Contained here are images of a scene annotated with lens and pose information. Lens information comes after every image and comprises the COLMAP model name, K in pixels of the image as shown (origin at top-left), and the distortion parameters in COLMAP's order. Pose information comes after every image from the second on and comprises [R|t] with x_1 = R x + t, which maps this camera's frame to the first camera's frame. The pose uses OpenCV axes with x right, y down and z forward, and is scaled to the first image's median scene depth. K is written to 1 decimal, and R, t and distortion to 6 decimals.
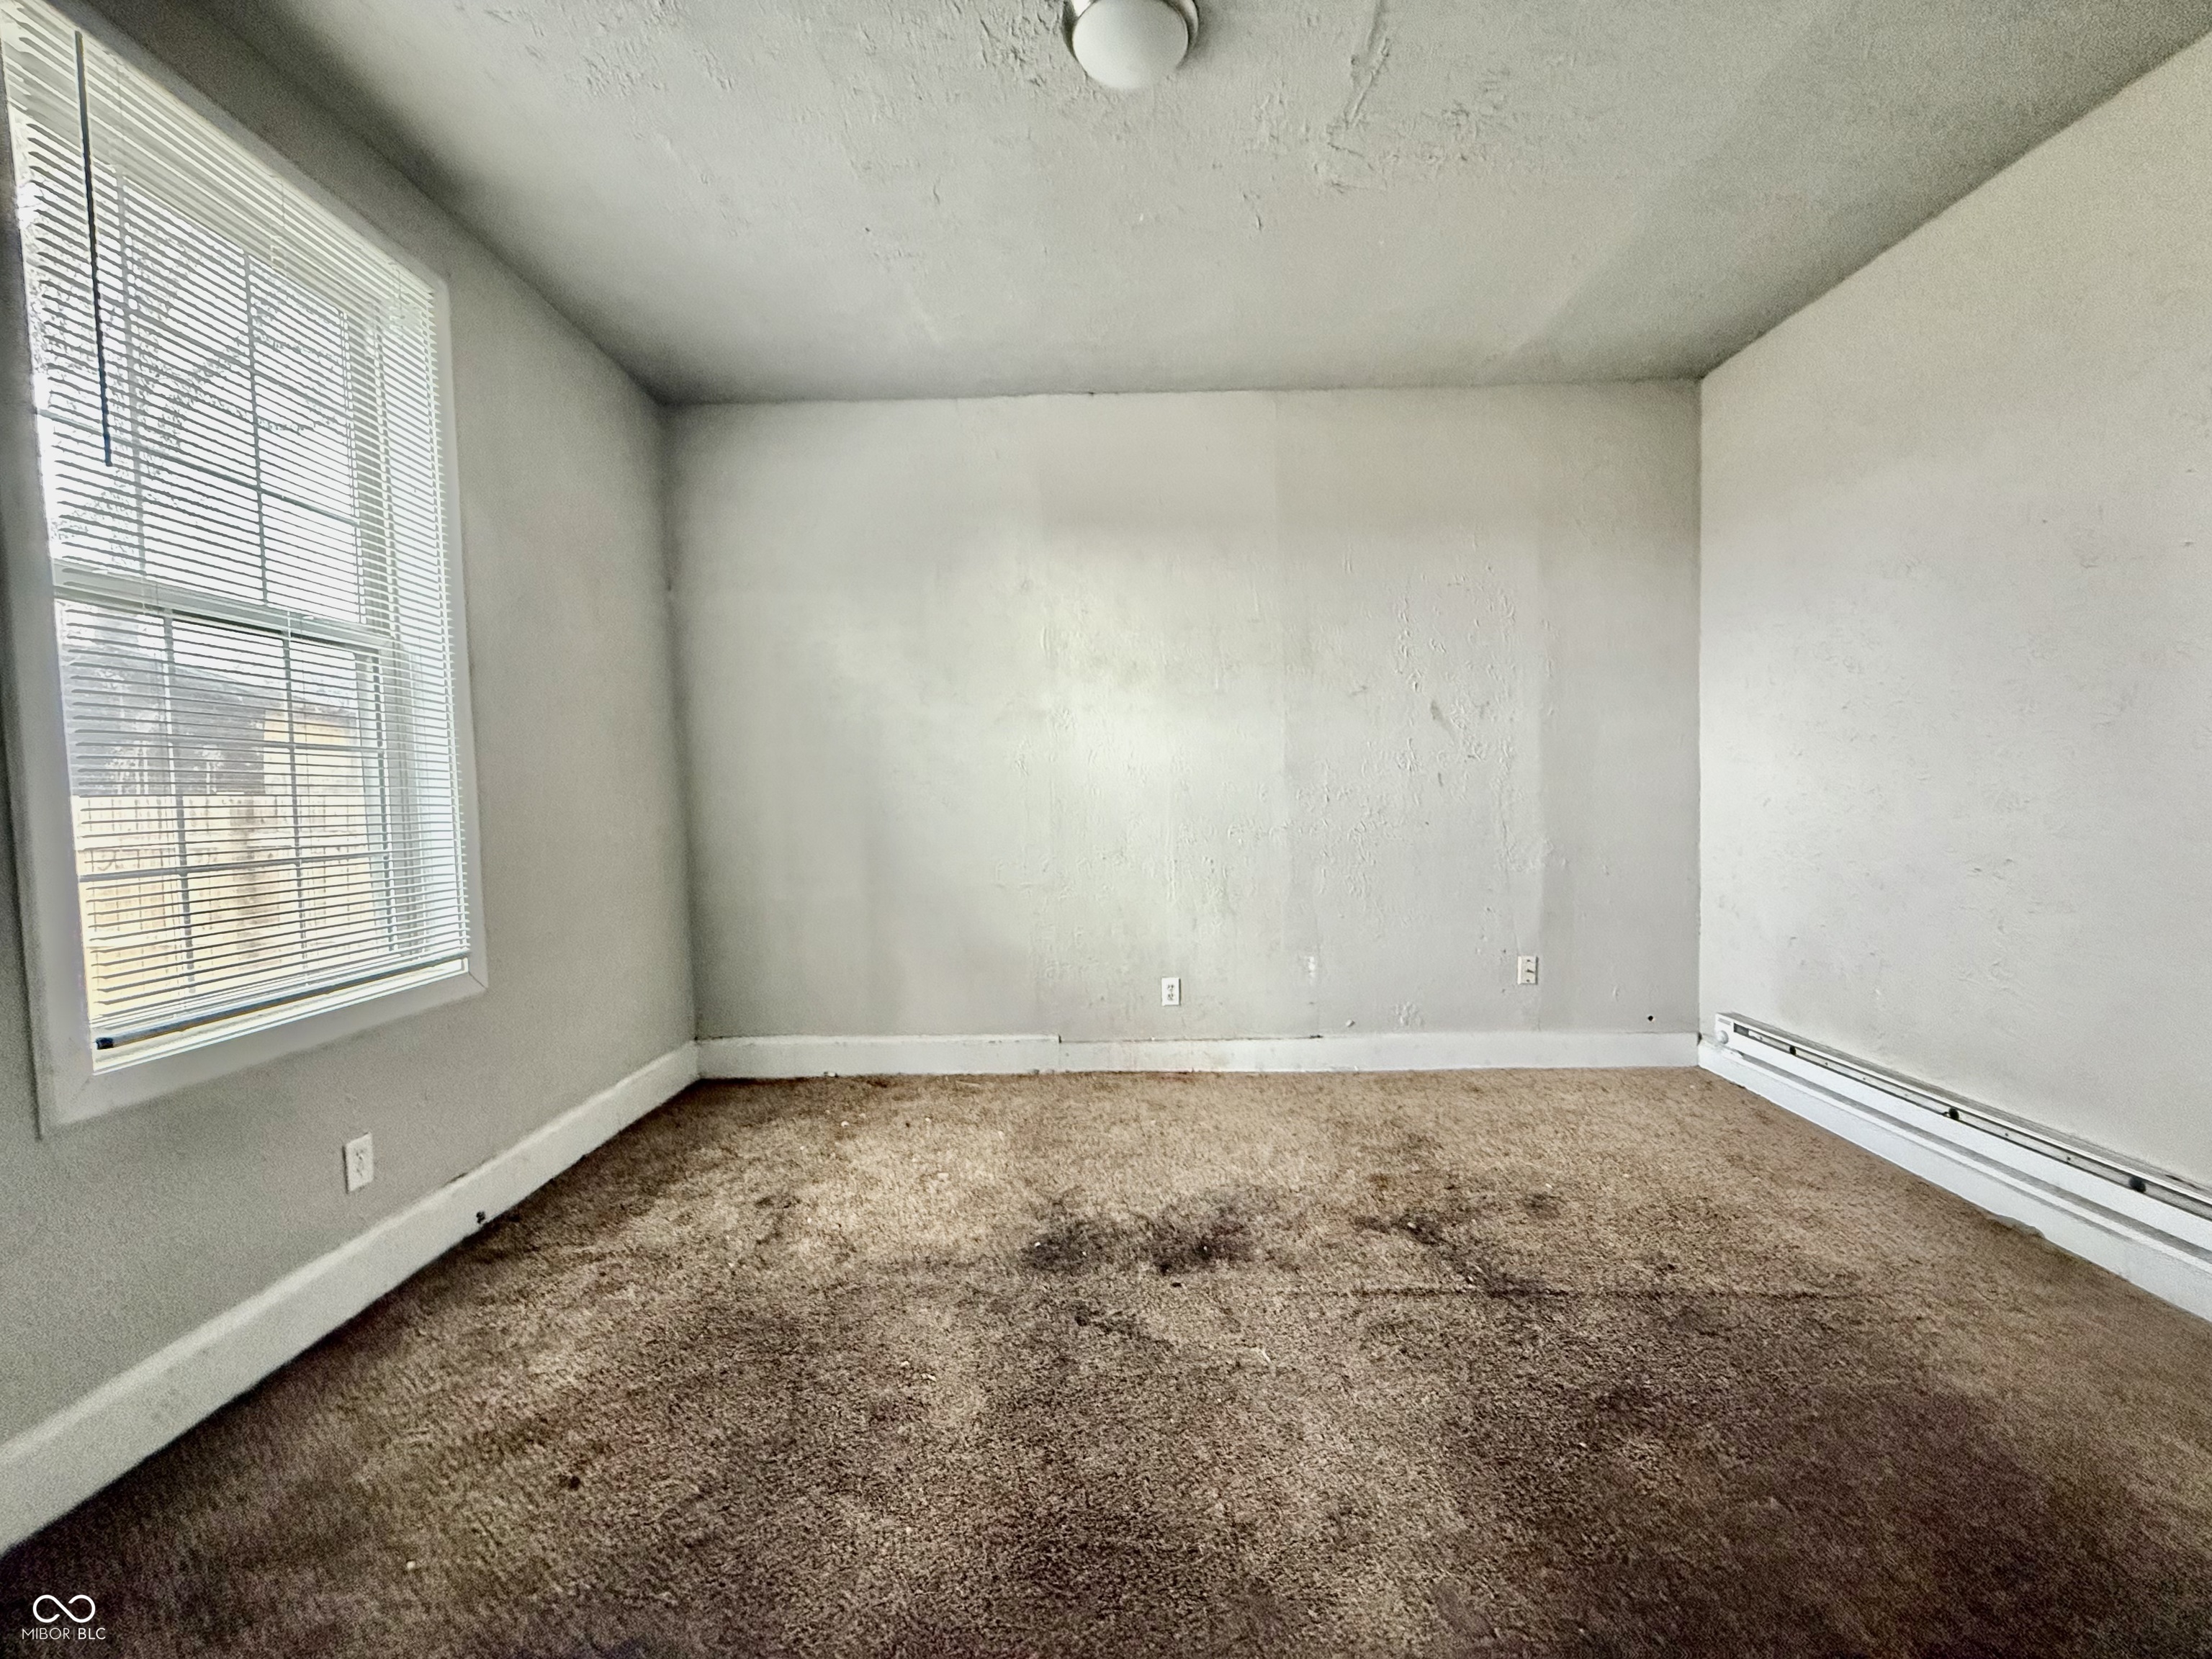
lens RADIAL K [[877.8, 0, 1100.2], [0, 877.8, 831.9], [0, 0, 1]] dist [-0.000307, 0.000299]
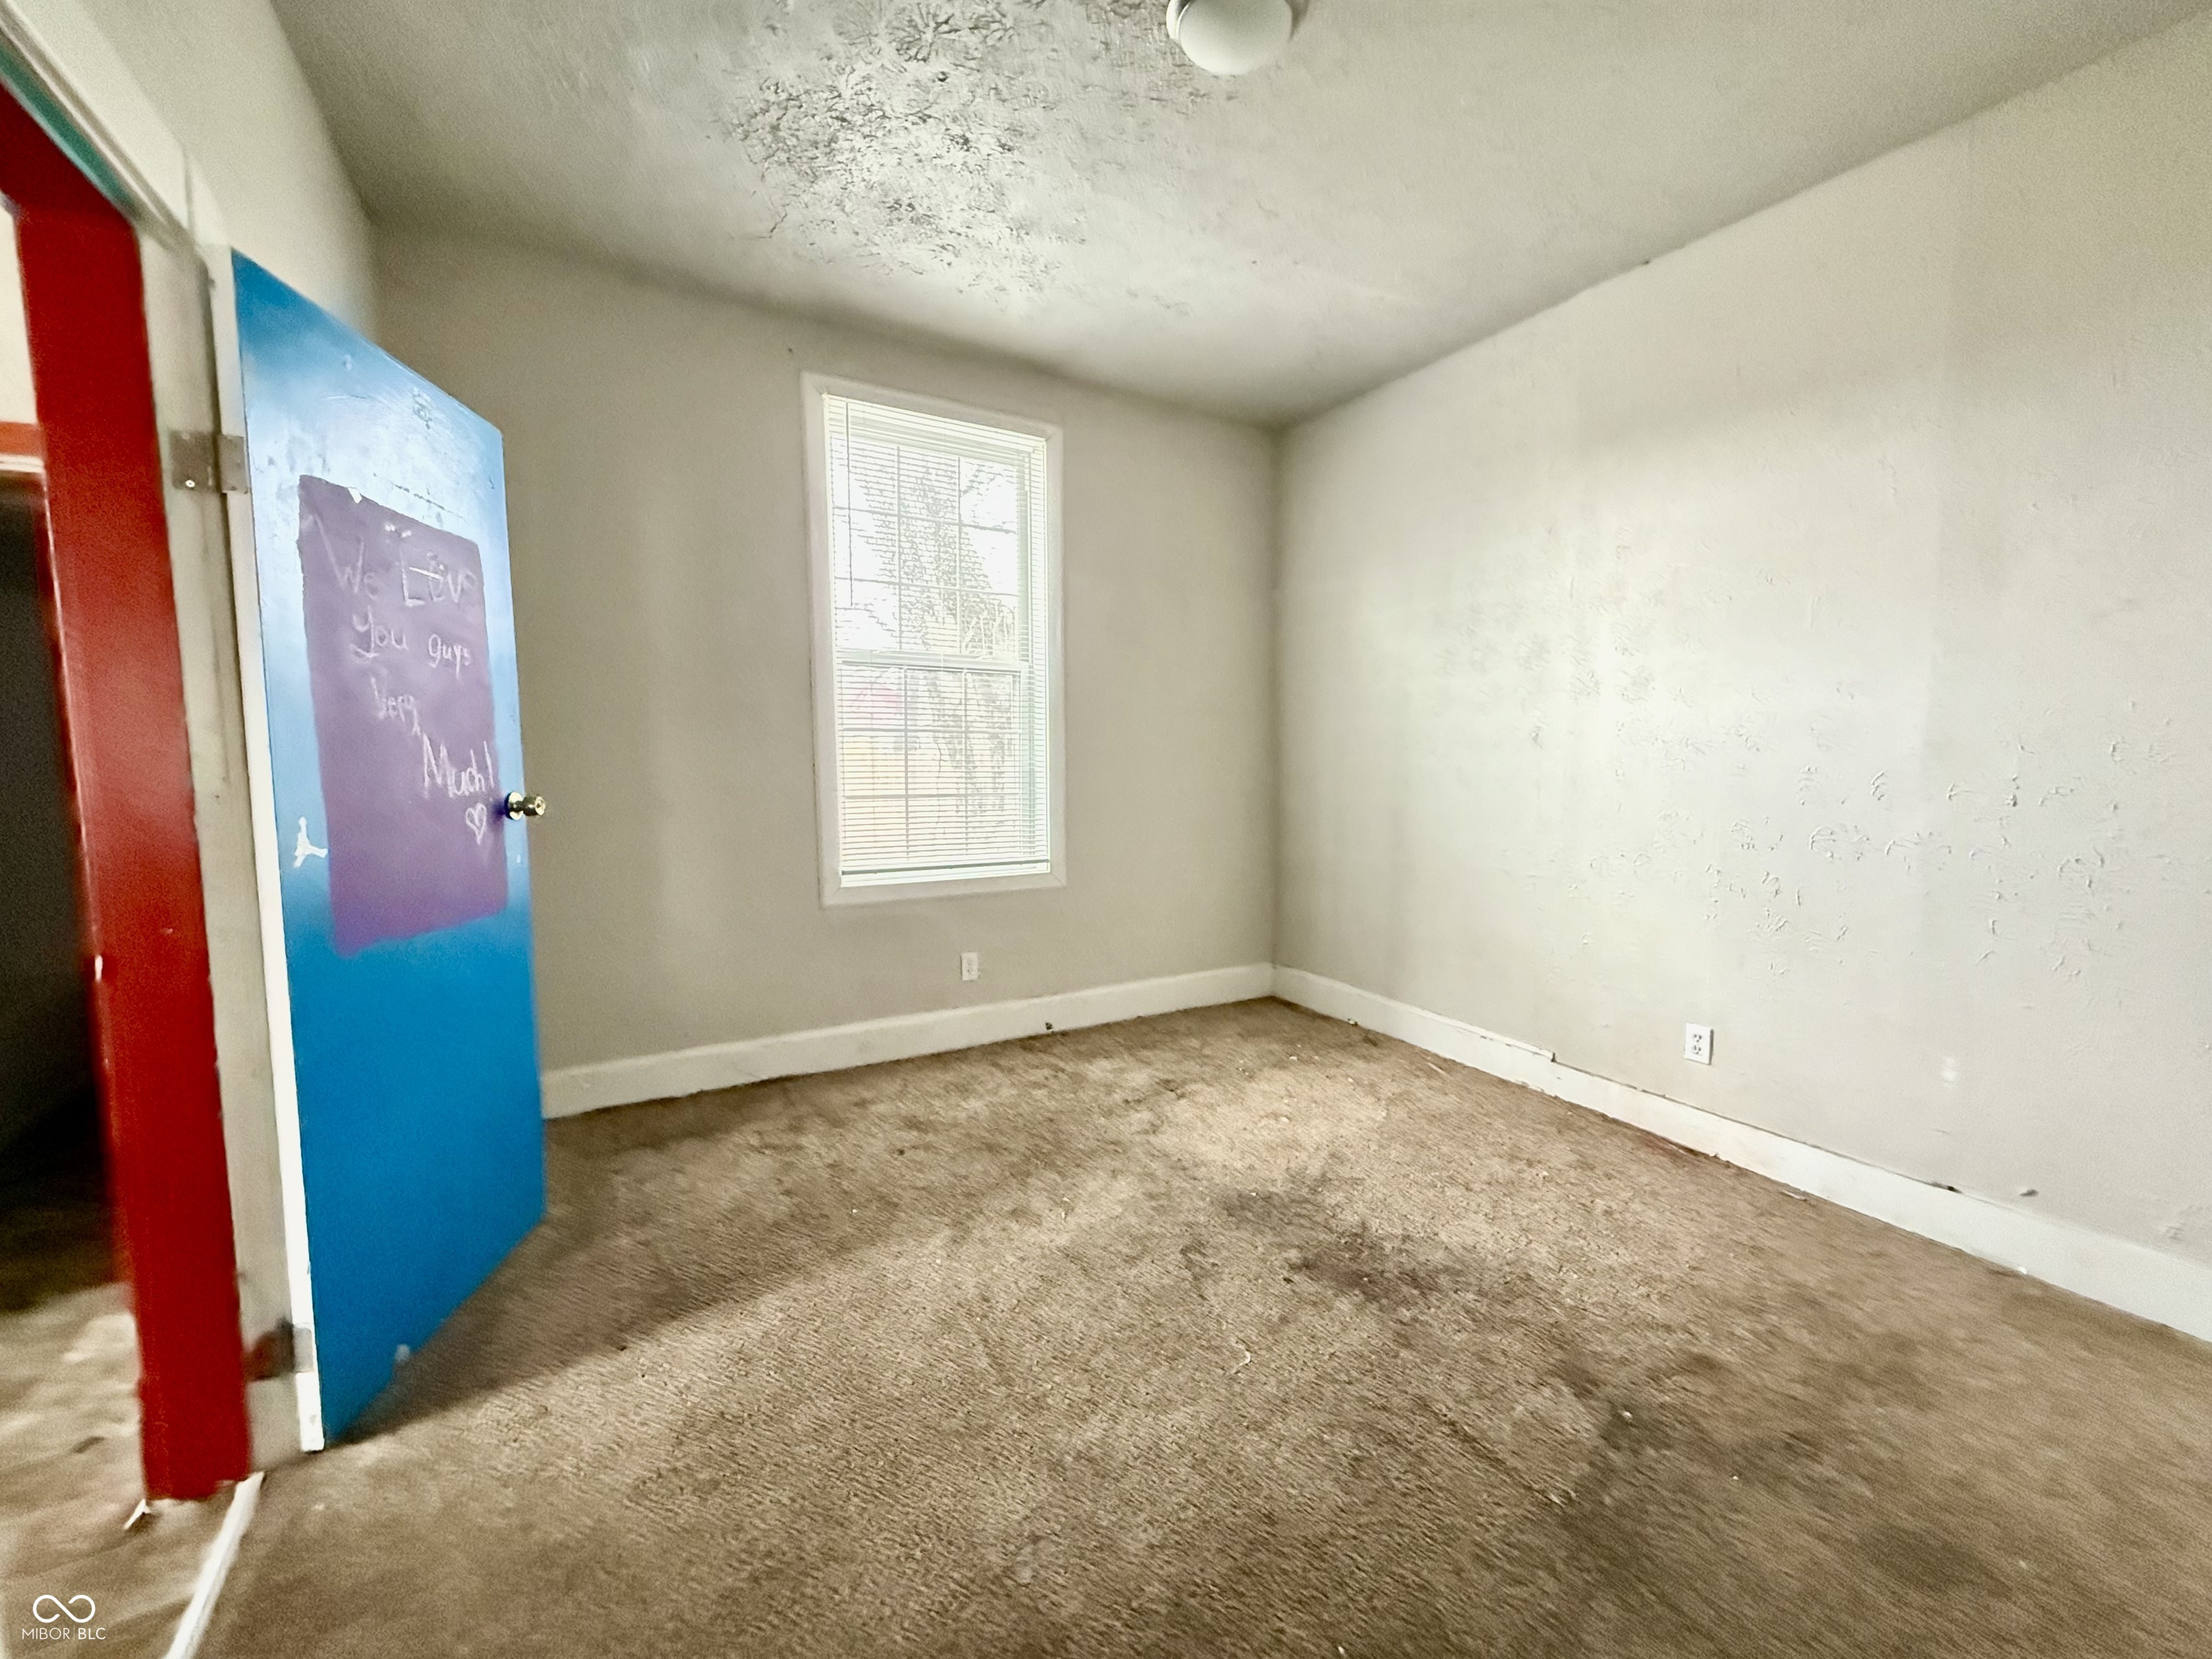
lens RADIAL K [[877.8, 0, 1100.2], [0, 877.8, 831.9], [0, 0, 1]] dist [-0.000307, 0.000299]
pose [[0.509384, 0.101432, -0.854541, 0.648584], [-0.052133, 0.994842, 0.087009, -0.053313], [0.858959, 0.000229, 0.512045, 0.258341]]
